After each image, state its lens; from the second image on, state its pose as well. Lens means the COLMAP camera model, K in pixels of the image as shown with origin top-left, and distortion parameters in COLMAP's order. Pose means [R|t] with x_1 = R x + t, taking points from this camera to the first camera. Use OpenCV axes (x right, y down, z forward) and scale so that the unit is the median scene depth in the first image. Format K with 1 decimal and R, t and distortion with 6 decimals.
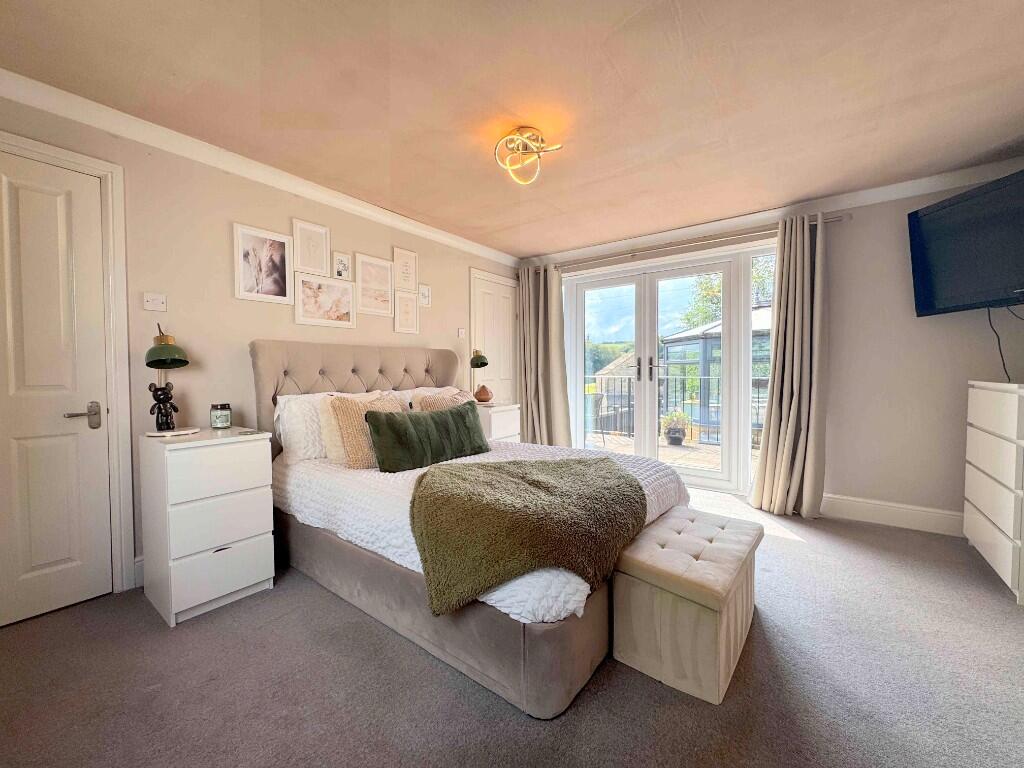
lens RADIAL K [[409.2, 0, 512.0], [0, 409.2, 384.0], [0, 0, 1]] dist [-0.002037, -0.000103]
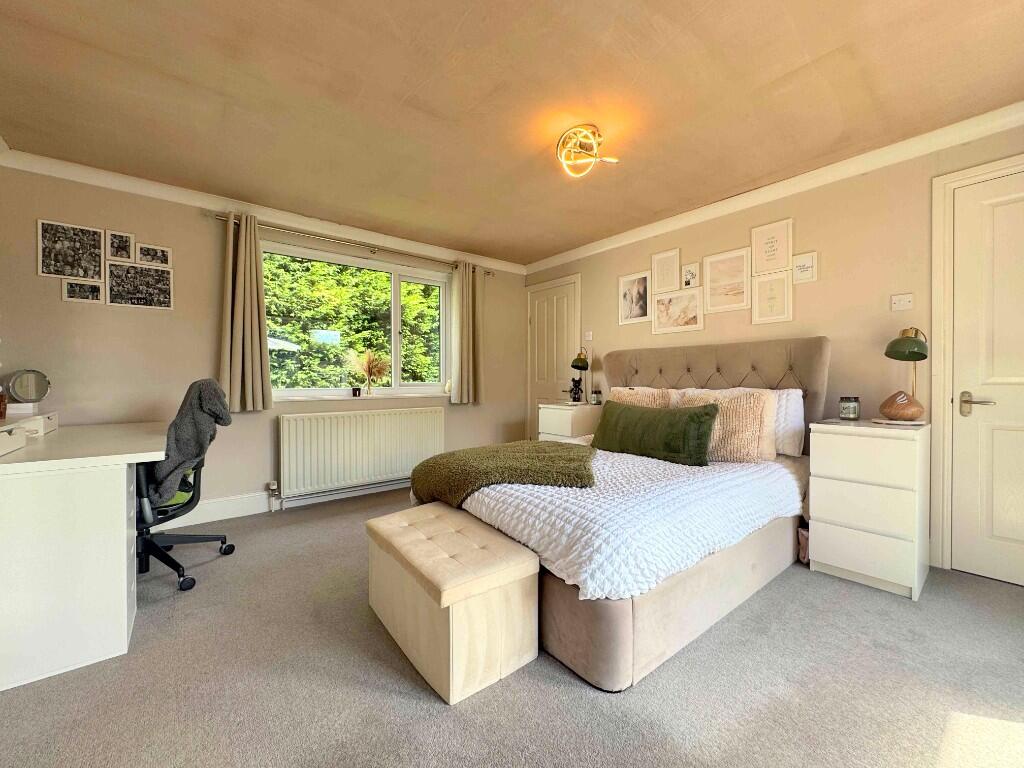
lens RADIAL K [[409.2, 0, 512.0], [0, 409.2, 384.0], [0, 0, 1]] dist [-0.002037, -0.000103]
pose [[-0.245131, 0.016491, -0.969350, 0.881332], [-0.027652, 0.999330, 0.023994, -0.007938], [0.969096, 0.032686, -0.244511, 0.909748]]
